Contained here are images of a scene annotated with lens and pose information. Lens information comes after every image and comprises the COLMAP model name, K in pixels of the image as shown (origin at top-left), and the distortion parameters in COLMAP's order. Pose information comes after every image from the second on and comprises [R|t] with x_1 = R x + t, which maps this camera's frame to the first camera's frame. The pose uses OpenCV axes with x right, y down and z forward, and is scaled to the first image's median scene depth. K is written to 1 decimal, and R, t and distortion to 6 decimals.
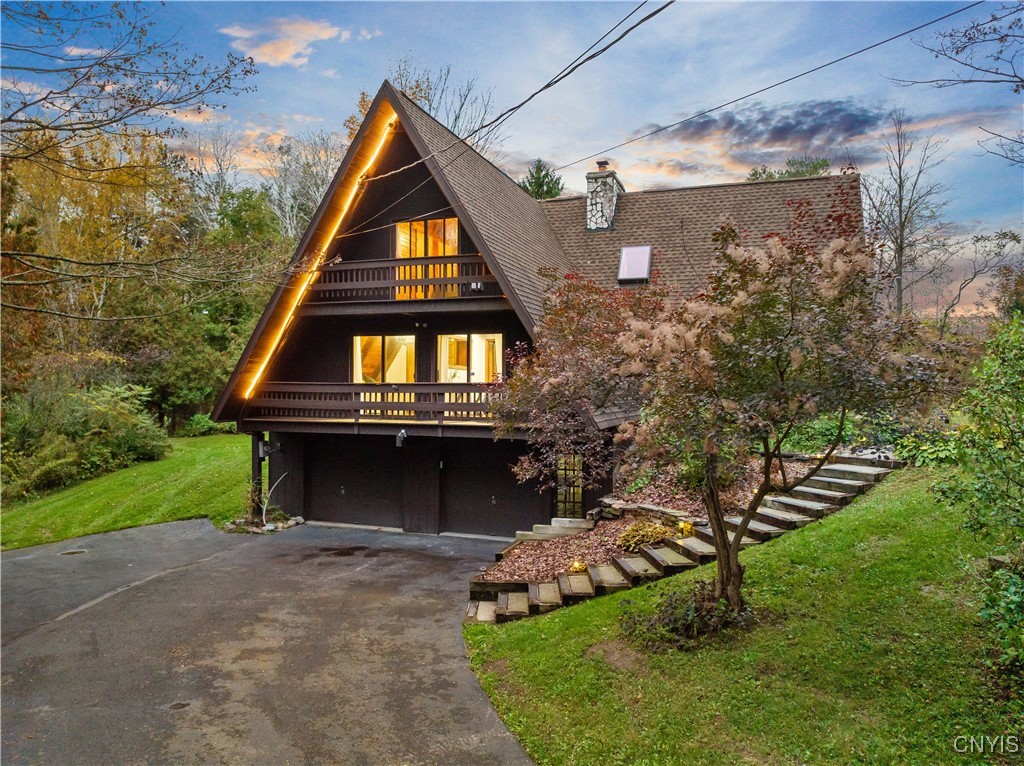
lens RADIAL K [[694.4, 0, 512.0], [0, 694.4, 383.0], [0, 0, 1]] dist [0.000705, 0.000115]
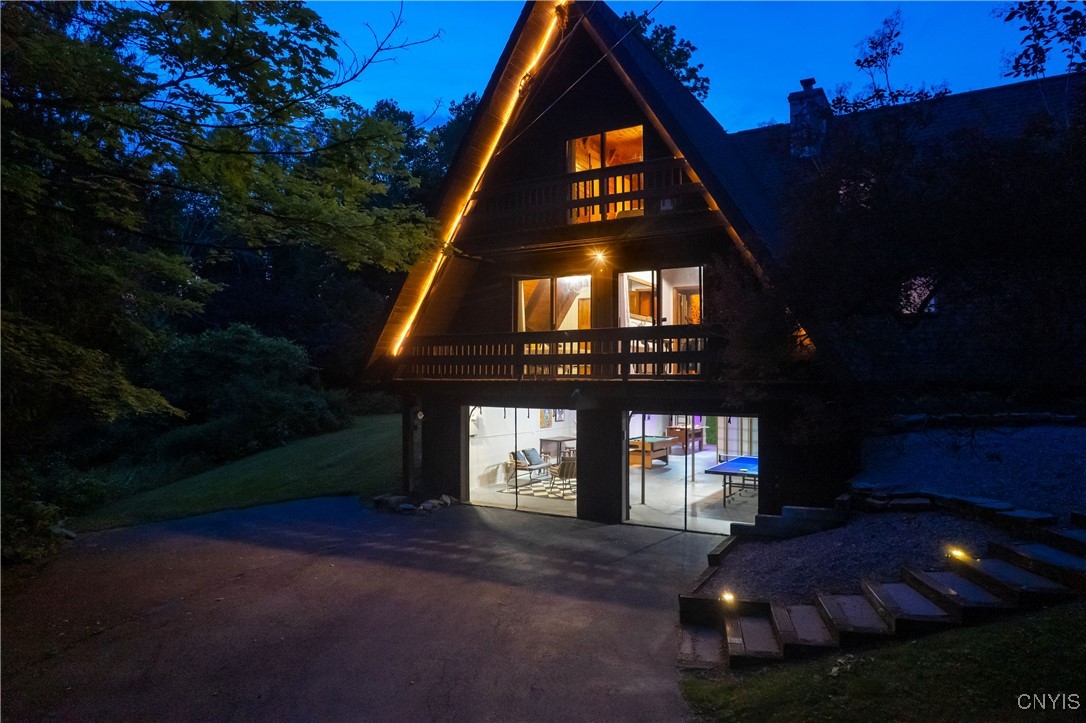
lens RADIAL K [[695.5, 0, 543.0], [0, 695.5, 361.5], [0, 0, 1]] dist [-0.098924, 0.088529]
pose [[0.980859, -0.007022, -0.194593, -0.041224], [0.005238, 0.999939, -0.009681, 0.043093], [0.194650, 0.008477, 0.980836, 0.218772]]
